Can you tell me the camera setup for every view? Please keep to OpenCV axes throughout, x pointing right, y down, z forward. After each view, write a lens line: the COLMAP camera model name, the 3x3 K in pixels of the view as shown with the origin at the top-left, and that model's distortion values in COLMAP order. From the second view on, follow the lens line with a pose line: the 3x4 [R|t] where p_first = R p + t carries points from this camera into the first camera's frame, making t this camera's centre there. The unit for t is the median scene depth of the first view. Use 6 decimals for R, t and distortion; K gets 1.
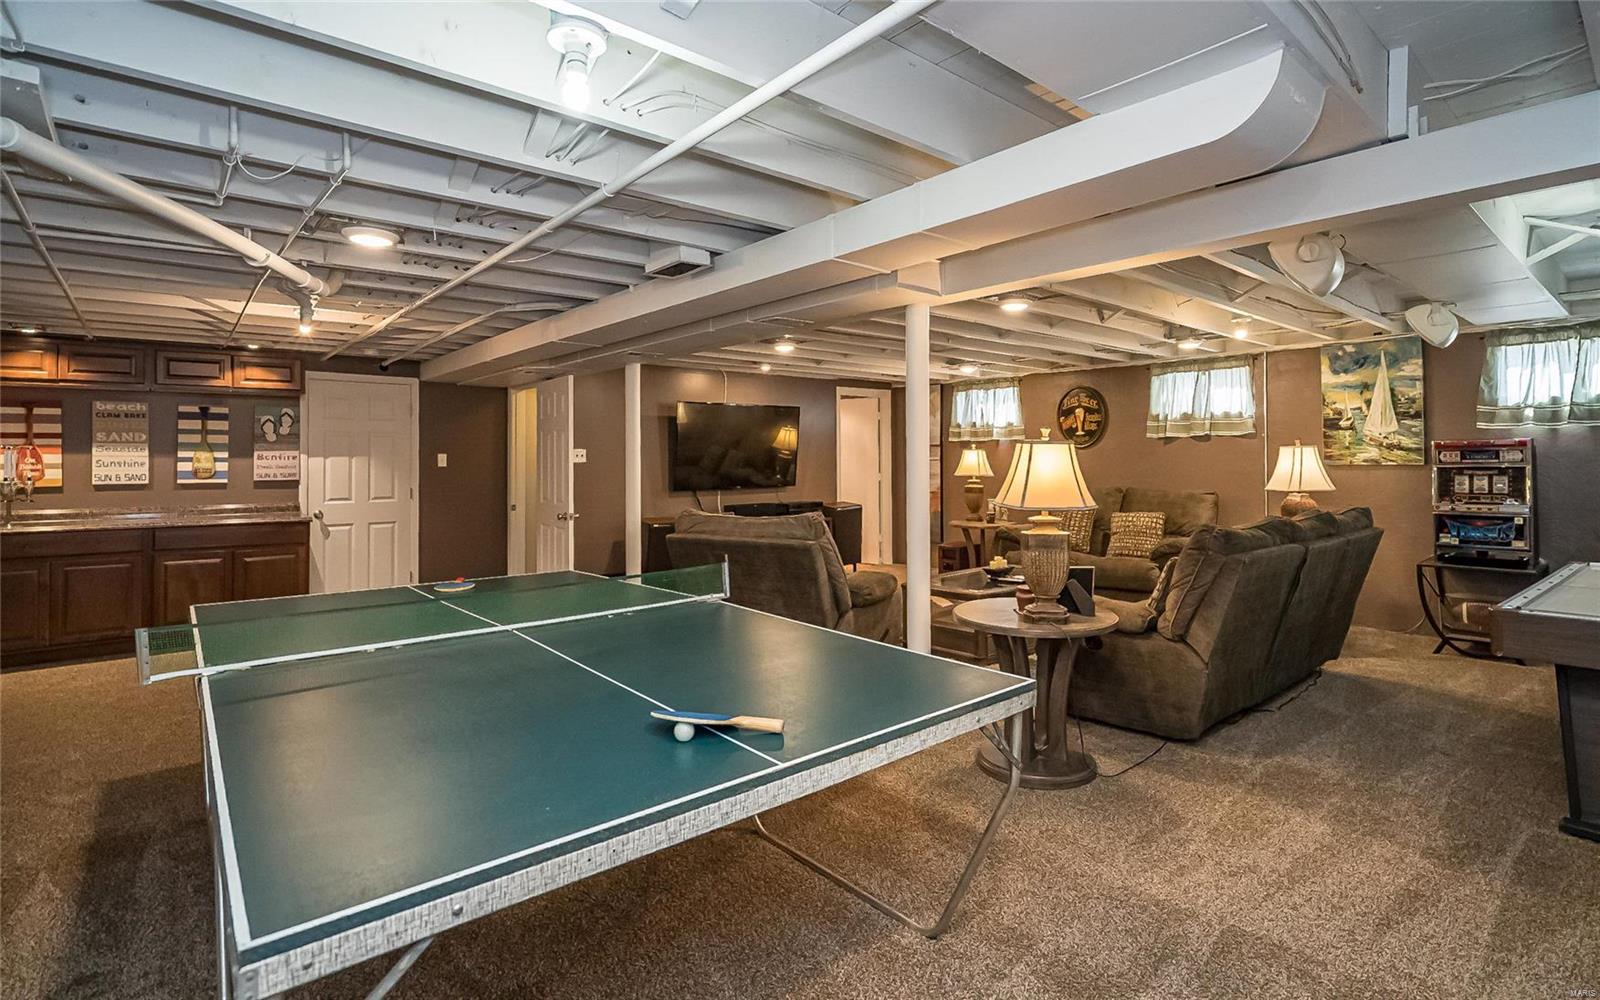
lens RADIAL K [[732.6, 0, 765.4], [0, 732.6, 444.8], [0, 0, 1]] dist [0.000183, -0.000069]
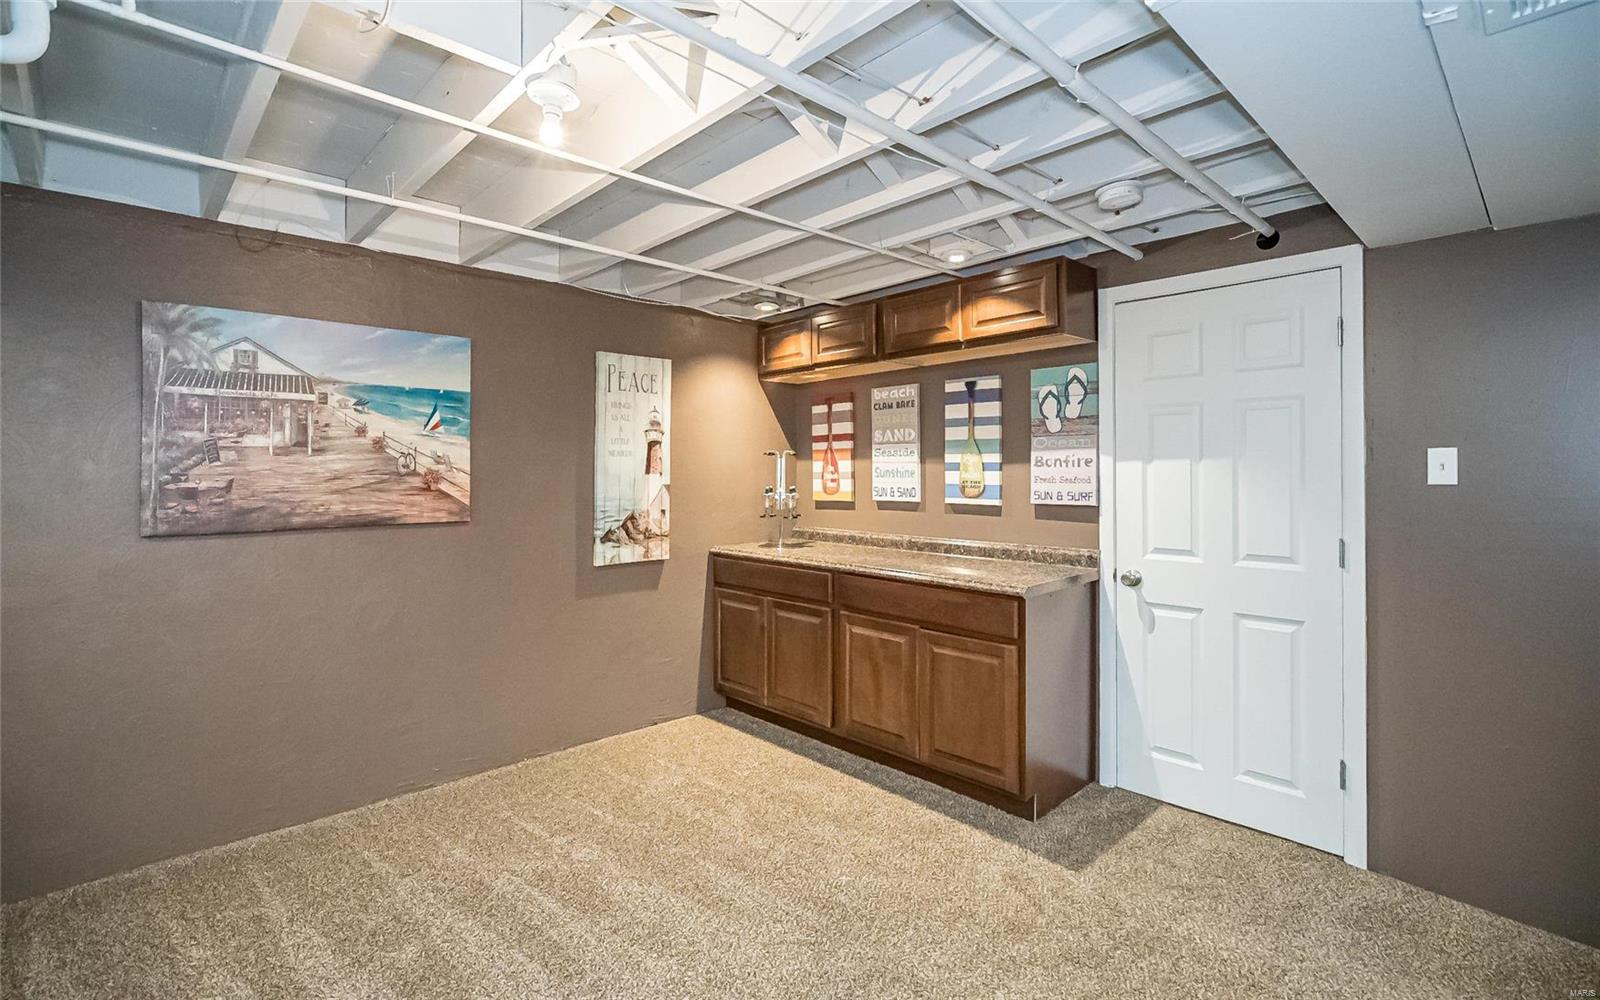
lens RADIAL K [[732.6, 0, 840.1], [0, 732.6, 471.9], [0, 0, 1]] dist [0.000183, -0.000069]
pose [[0.110750, -0.000761, -0.993848, -0.164958], [0.019136, 0.999816, 0.001367, 0.022183], [0.993664, -0.019170, 0.110744, 0.833134]]
